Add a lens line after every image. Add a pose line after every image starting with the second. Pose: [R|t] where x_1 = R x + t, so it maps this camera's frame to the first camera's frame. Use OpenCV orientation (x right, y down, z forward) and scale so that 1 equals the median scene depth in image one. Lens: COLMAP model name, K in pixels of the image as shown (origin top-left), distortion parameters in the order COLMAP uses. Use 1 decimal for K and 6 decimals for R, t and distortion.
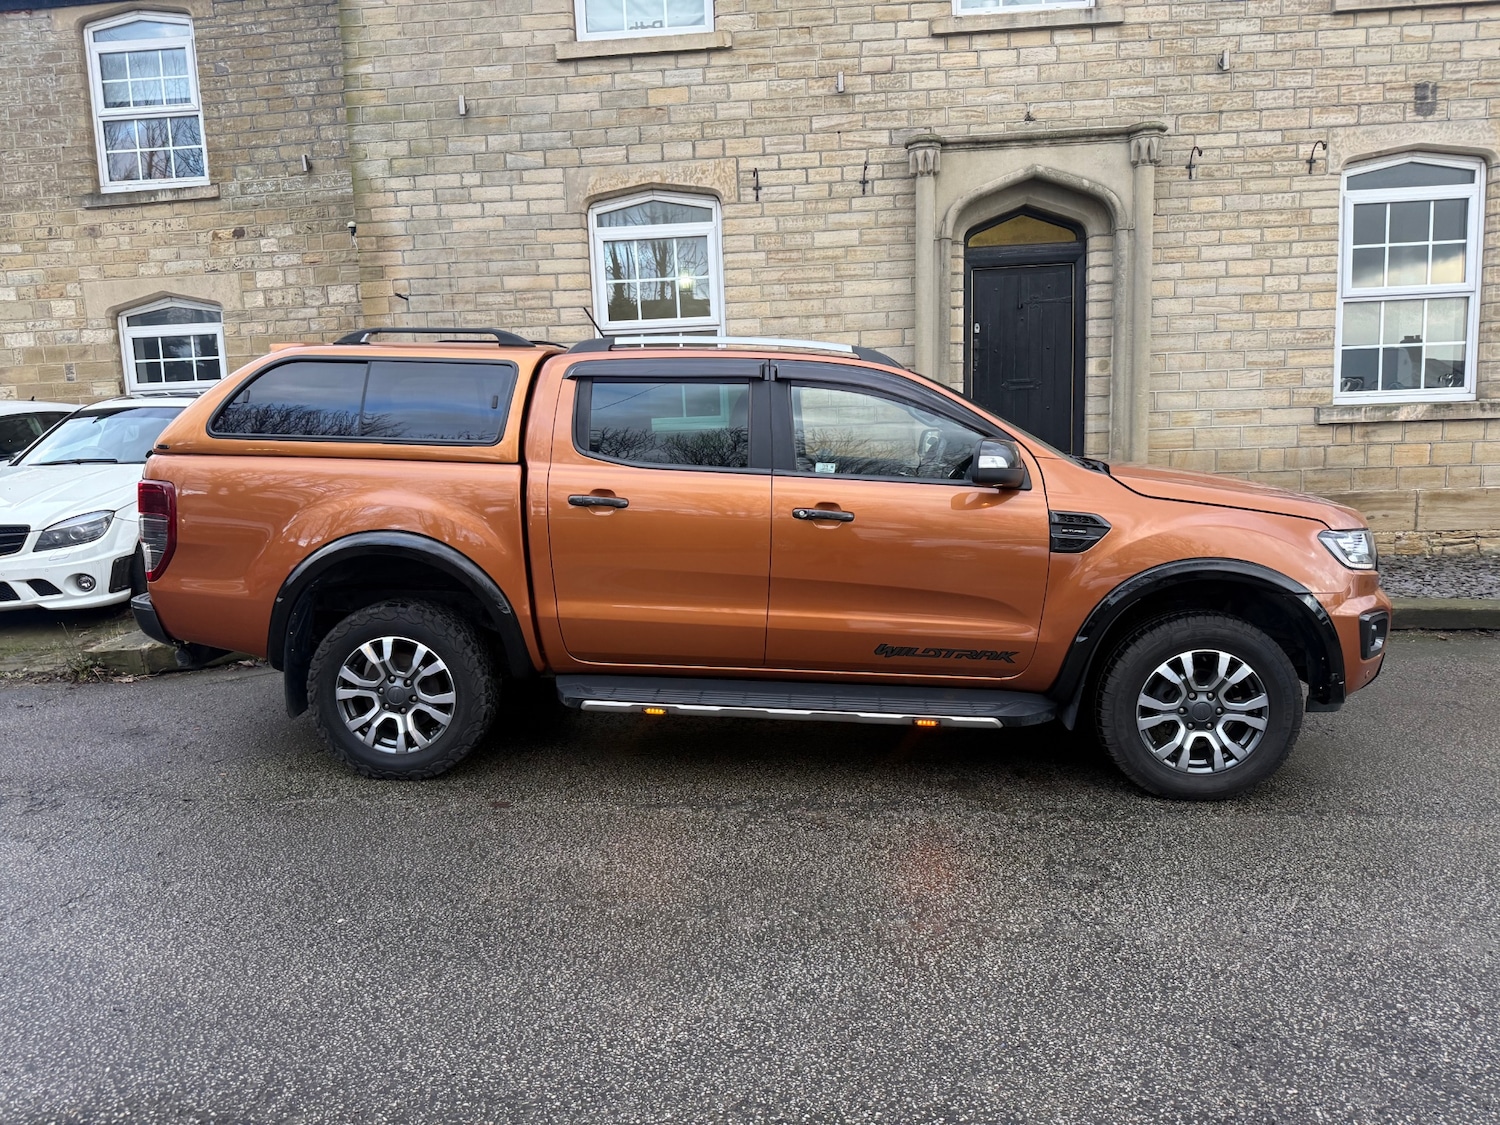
lens RADIAL K [[1061.3, 0, 739.6], [0, 1061.3, 559.8], [0, 0, 1]] dist [-0.000672, -0.007420]
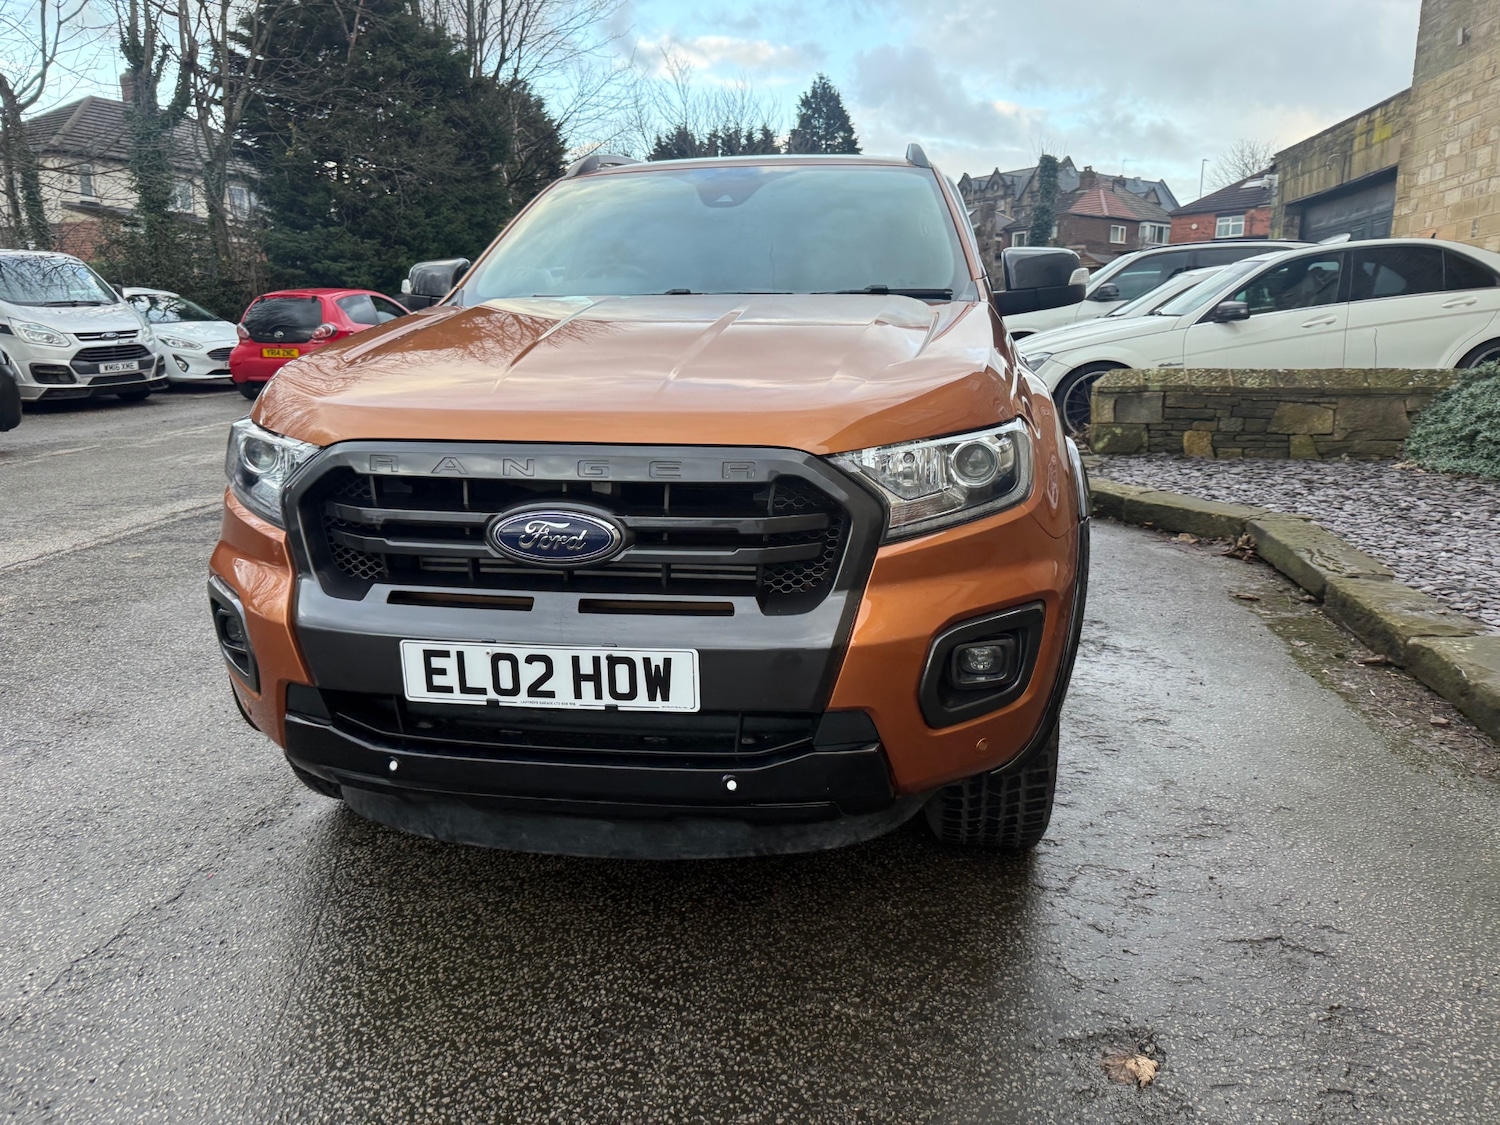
lens RADIAL K [[1072.5, 0, 750.9], [0, 1072.5, 550.9], [0, 0, 1]] dist [0.001711, -0.003463]
pose [[-0.081092, 0.228540, -0.970151, 0.483407], [-0.131172, 0.962444, 0.237688, -0.055515], [0.988037, 0.146532, -0.048068, 0.571609]]
